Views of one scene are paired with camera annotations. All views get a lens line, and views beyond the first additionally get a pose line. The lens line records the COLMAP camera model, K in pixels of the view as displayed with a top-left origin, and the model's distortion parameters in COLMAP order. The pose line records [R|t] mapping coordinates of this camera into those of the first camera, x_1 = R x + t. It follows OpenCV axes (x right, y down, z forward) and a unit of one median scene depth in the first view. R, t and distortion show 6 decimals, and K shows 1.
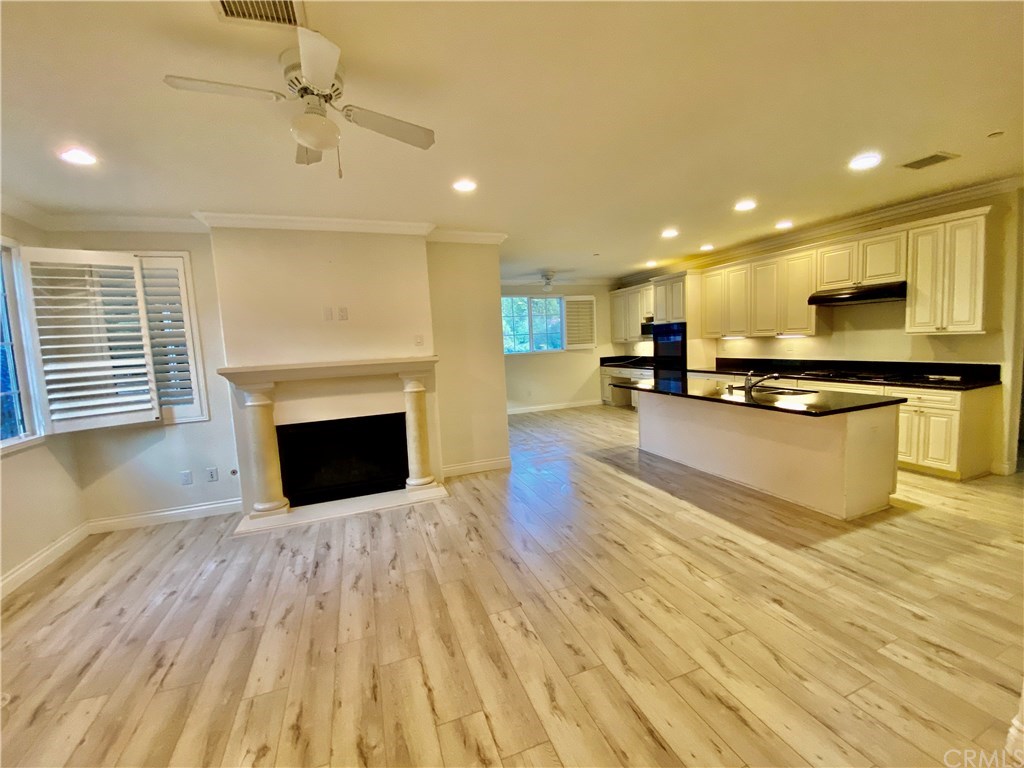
lens RADIAL K [[420.7, 0, 510.6], [0, 420.7, 383.9], [0, 0, 1]] dist [-0.000232, -0.000245]
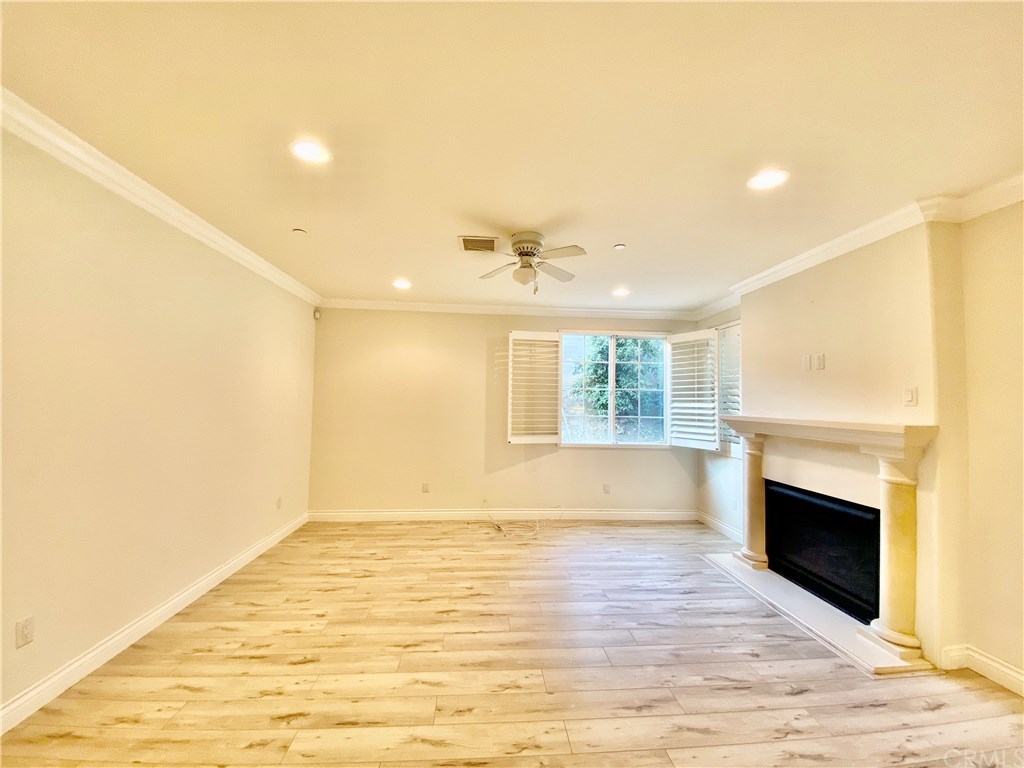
lens RADIAL K [[420.7, 0, 510.6], [0, 420.7, 383.9], [0, 0, 1]] dist [-0.000232, -0.000245]
pose [[-0.271855, 0.008323, -0.962302, 0.661324], [-0.102587, 0.994014, 0.037578, -0.115431], [0.956855, 0.108935, -0.269374, 0.796460]]
